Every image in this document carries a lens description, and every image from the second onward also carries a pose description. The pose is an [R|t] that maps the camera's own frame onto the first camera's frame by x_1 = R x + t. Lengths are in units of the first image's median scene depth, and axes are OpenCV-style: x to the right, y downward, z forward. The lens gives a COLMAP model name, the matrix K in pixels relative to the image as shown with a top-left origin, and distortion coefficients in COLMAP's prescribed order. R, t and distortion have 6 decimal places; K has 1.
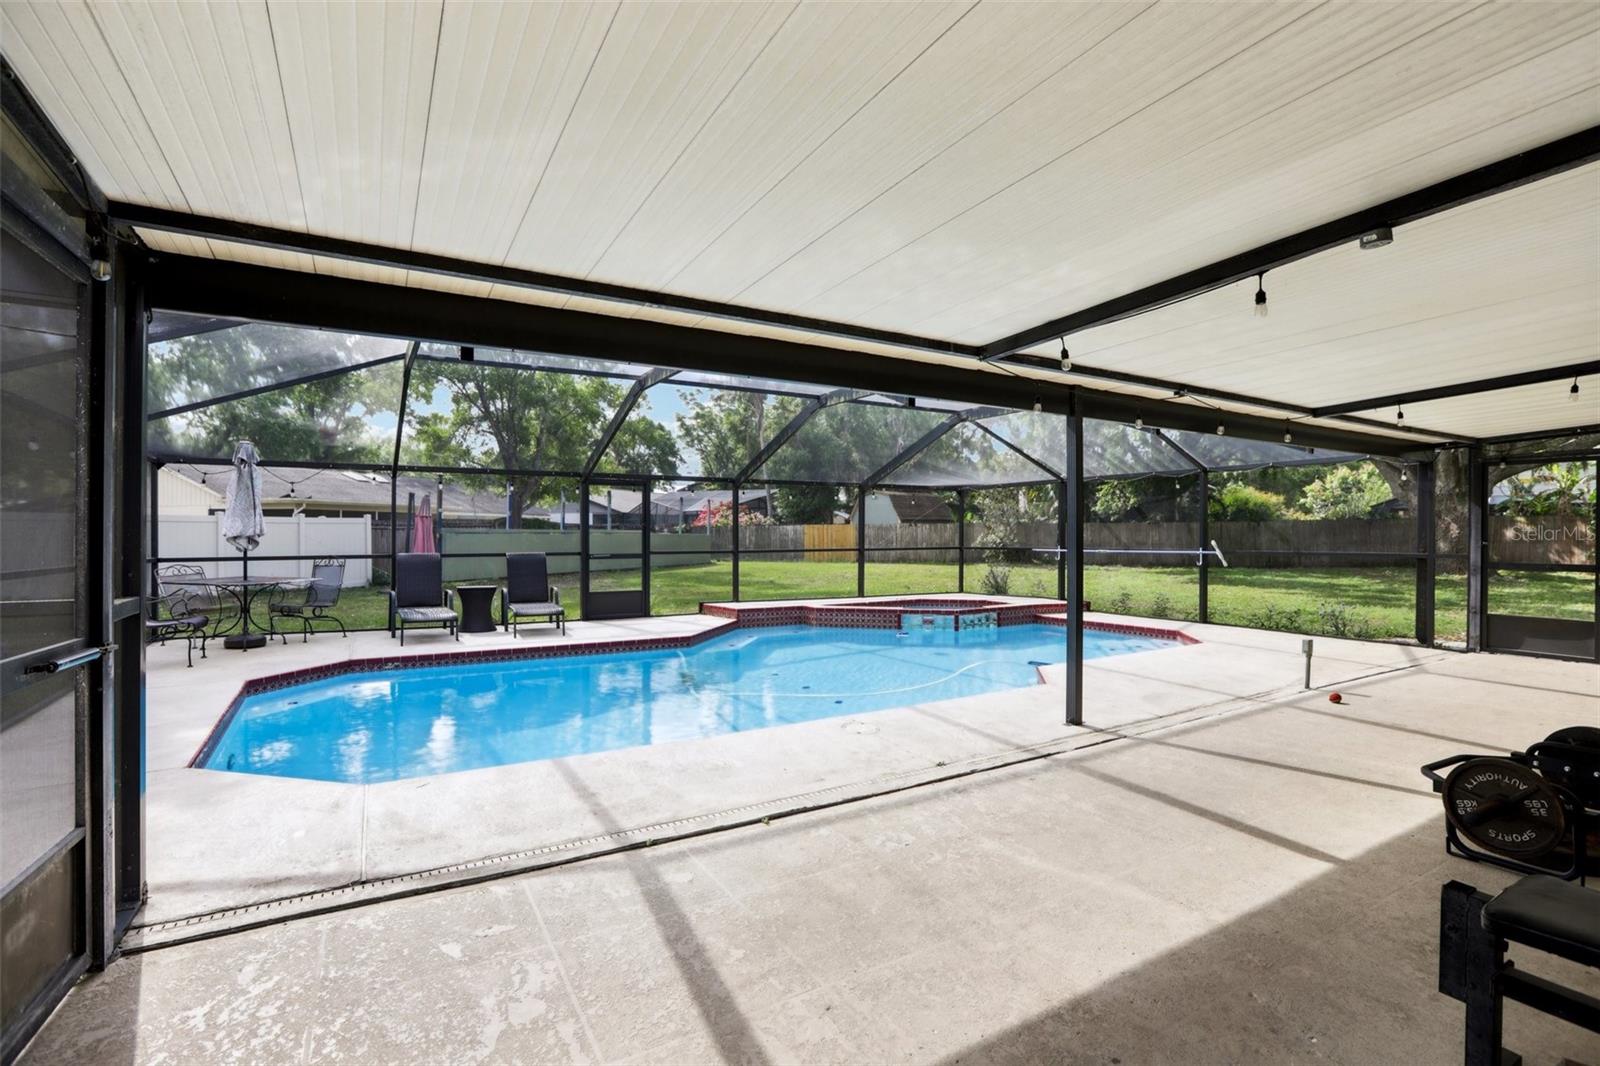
lens RADIAL K [[745.9, 0, 811.1], [0, 745.9, 530.4], [0, 0, 1]] dist [-0.047735, 0.015885]
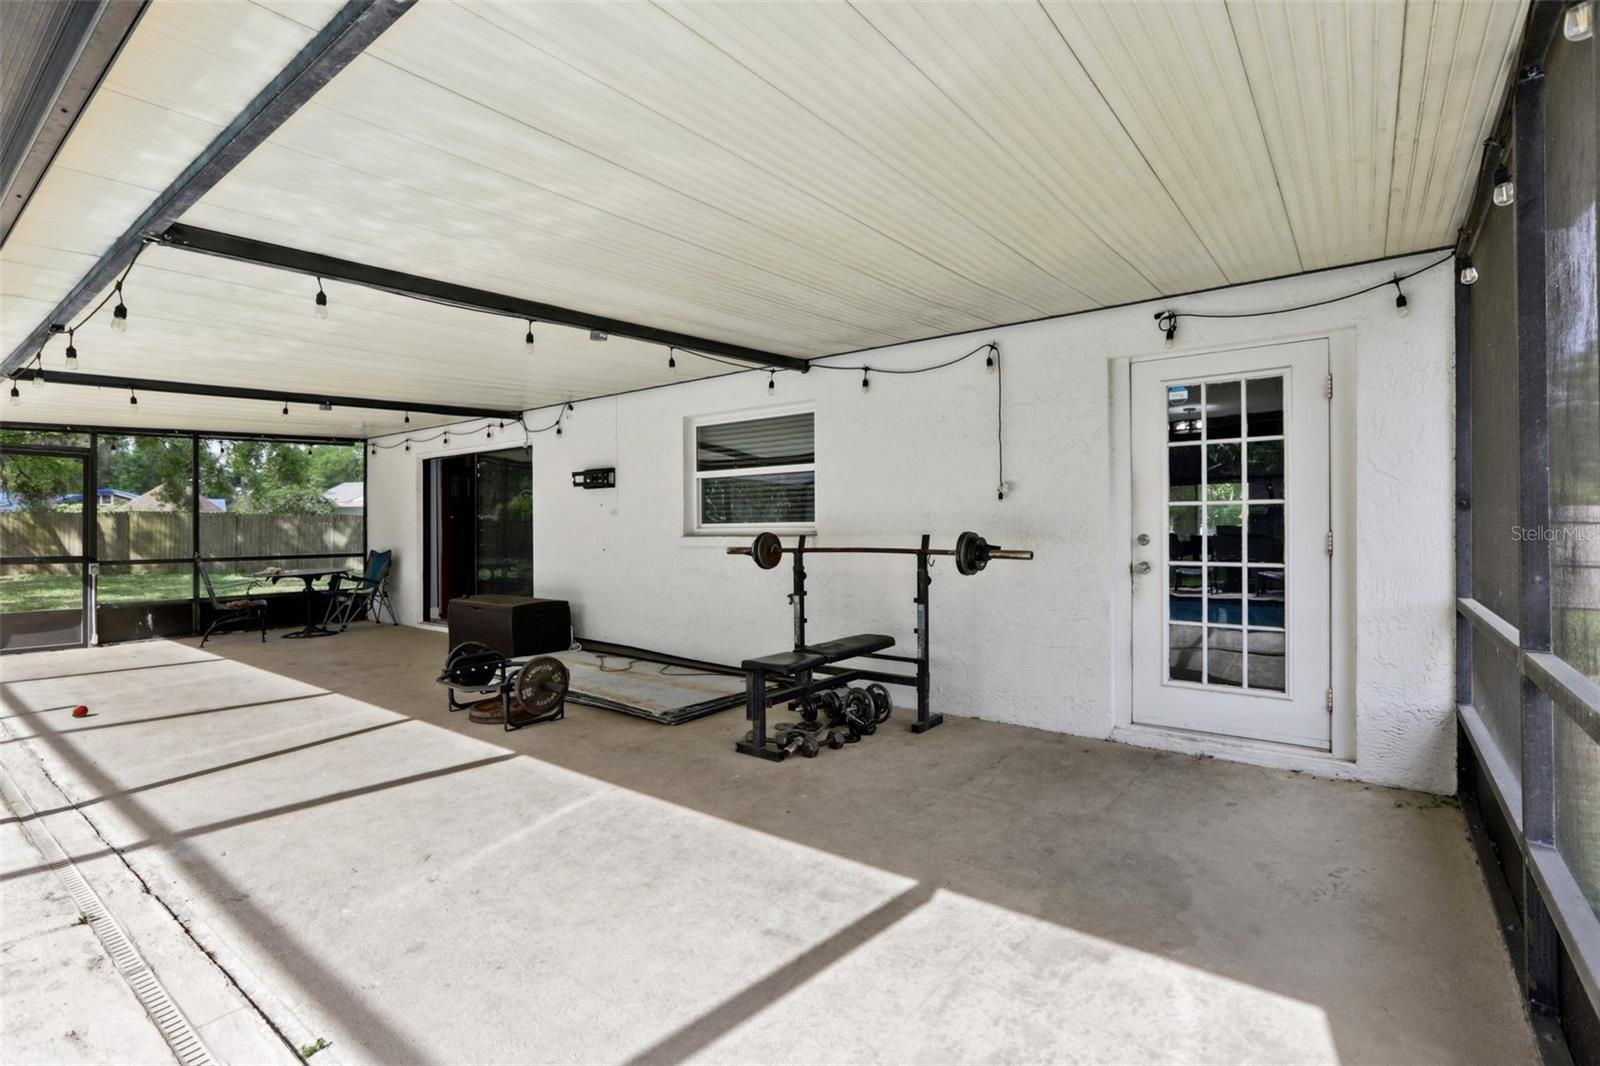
lens RADIAL K [[745.9, 0, 799.4], [0, 745.9, 533.3], [0, 0, 1]] dist [-0.047735, 0.015885]
pose [[-0.375620, -0.002279, 0.926771, -0.717842], [0.000519, 0.999996, 0.002669, 0.026754], [-0.926774, 0.001483, -0.375618, 0.939024]]
